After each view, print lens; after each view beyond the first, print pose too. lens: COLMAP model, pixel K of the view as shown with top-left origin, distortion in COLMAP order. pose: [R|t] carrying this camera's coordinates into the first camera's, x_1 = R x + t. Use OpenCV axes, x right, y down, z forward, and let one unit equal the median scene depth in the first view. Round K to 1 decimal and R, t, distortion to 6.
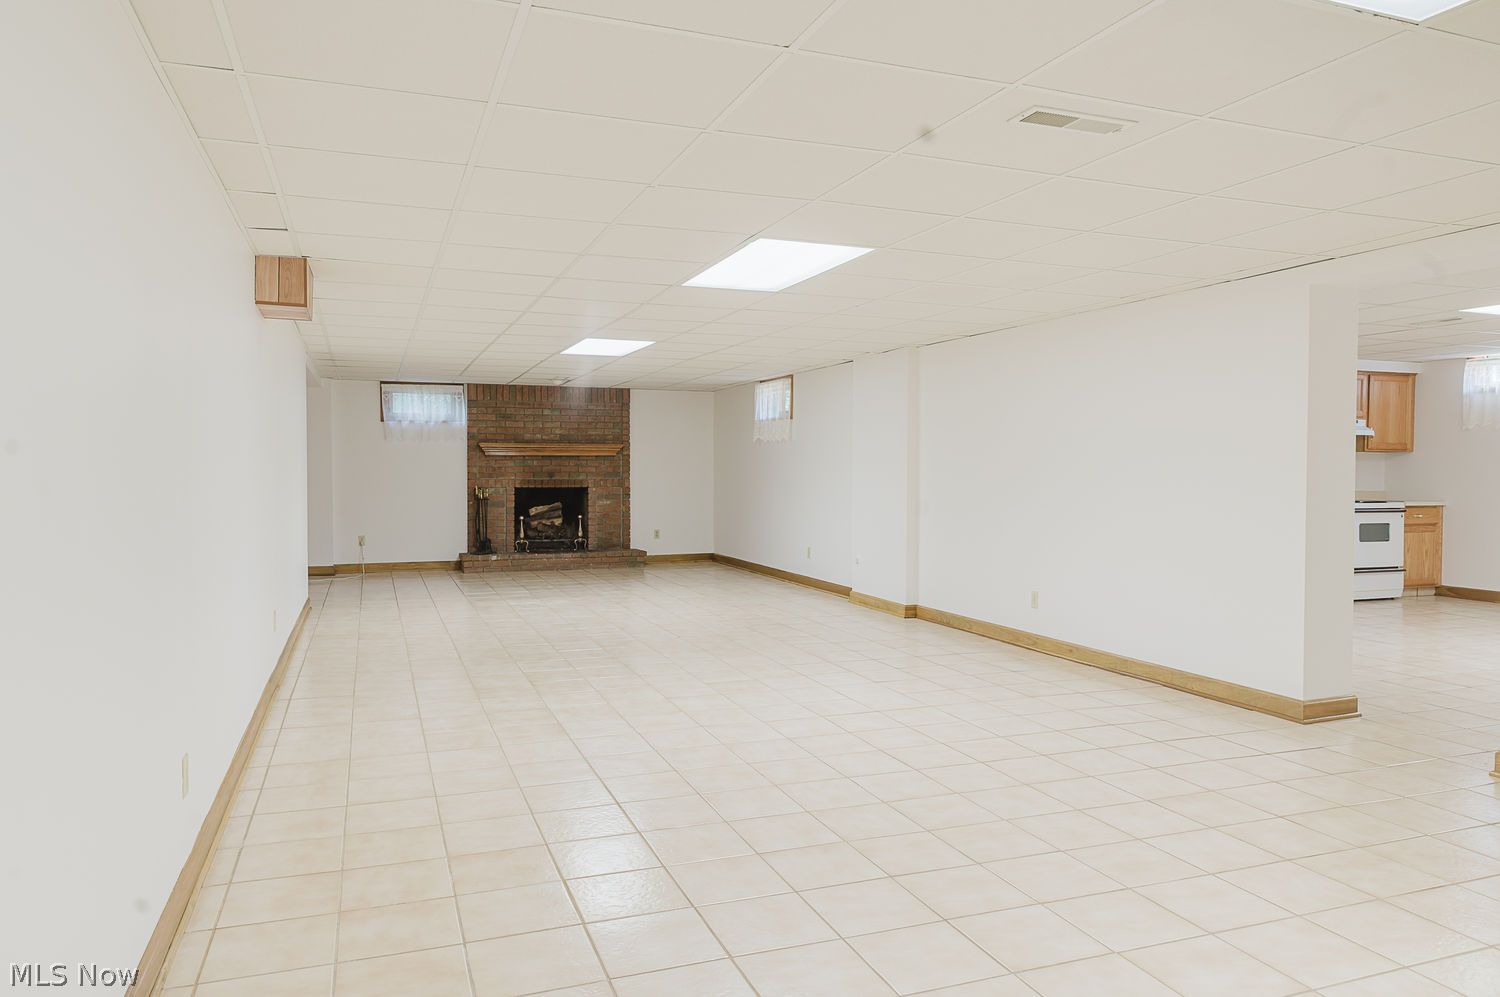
lens RADIAL K [[1027.8, 0, 750.7], [0, 1027.8, 499.9], [0, 0, 1]] dist [0.006219, 0.001937]
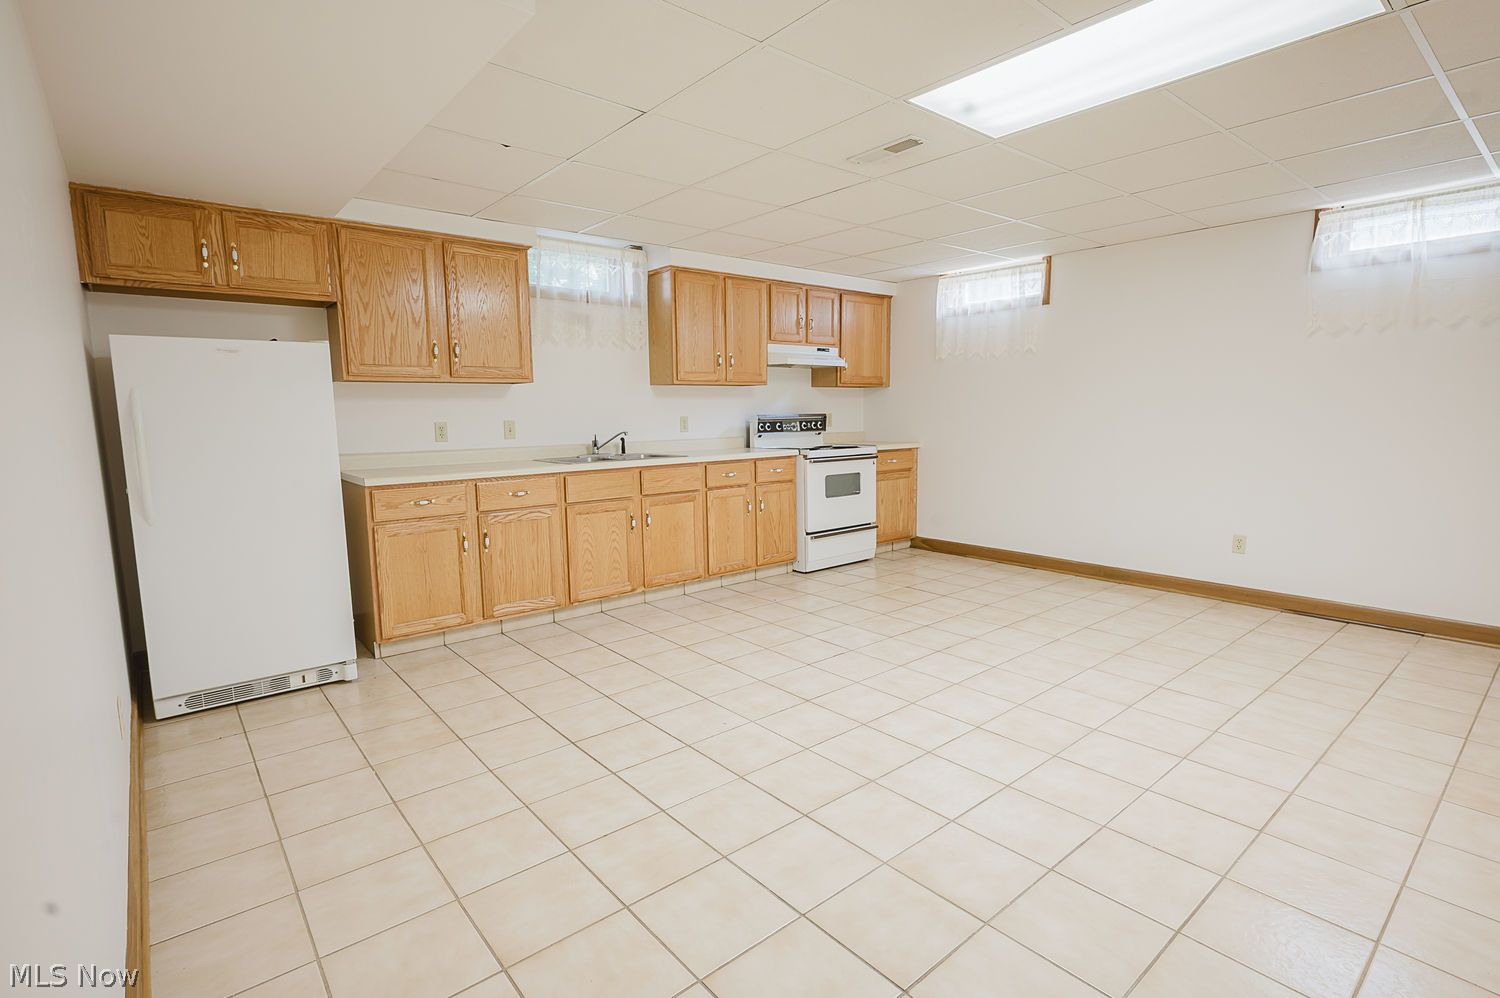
lens RADIAL K [[694.0, 0, 749.9], [0, 694.0, 496.8], [0, 0, 1]] dist [-0.002888, -0.000854]
pose [[0.948280, -0.054630, 0.312699, 0.348444], [0.025847, 0.995097, 0.095468, -0.013032], [-0.316381, -0.082448, 0.945042, 0.481974]]
